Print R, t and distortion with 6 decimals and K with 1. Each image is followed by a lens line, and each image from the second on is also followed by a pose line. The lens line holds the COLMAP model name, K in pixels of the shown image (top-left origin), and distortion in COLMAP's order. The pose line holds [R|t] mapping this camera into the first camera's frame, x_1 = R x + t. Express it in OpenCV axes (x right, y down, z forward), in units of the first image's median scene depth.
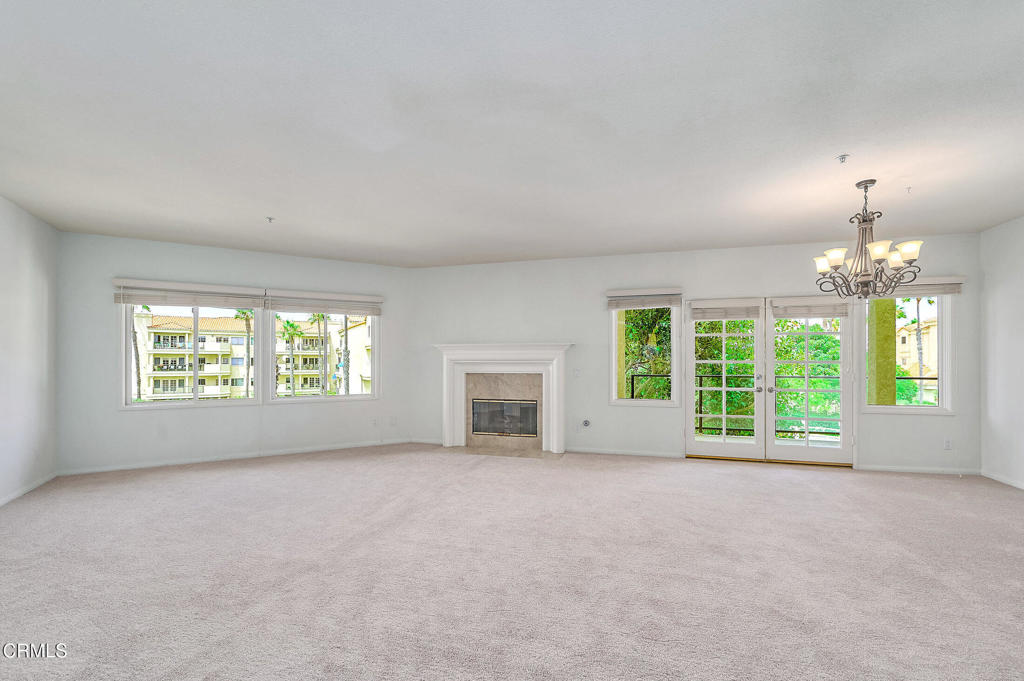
lens RADIAL K [[380.8, 0, 512.0], [0, 380.8, 340.5], [0, 0, 1]] dist [-0.000962, -0.000130]
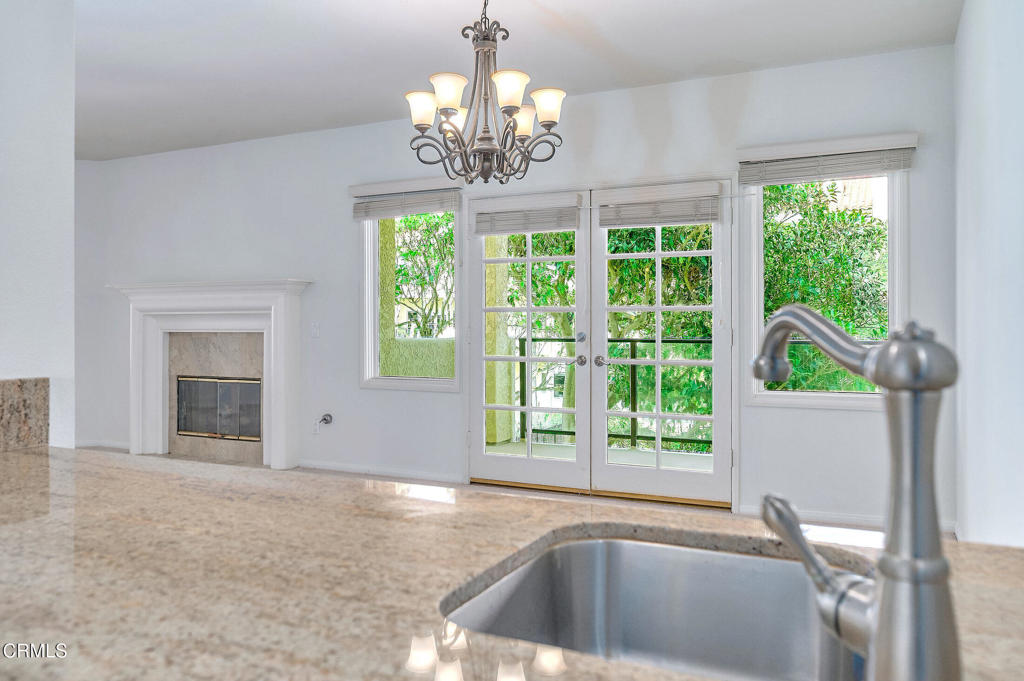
lens RADIAL K [[667.8, 0, 512.5], [0, 667.8, 300.1], [0, 0, 1]] dist [0.003984, 0.000191]
pose [[0.991430, -0.007141, -0.130443, 0.630976], [0.011096, 0.999500, 0.029623, 0.013158], [0.130166, -0.030817, 0.991013, 0.052359]]
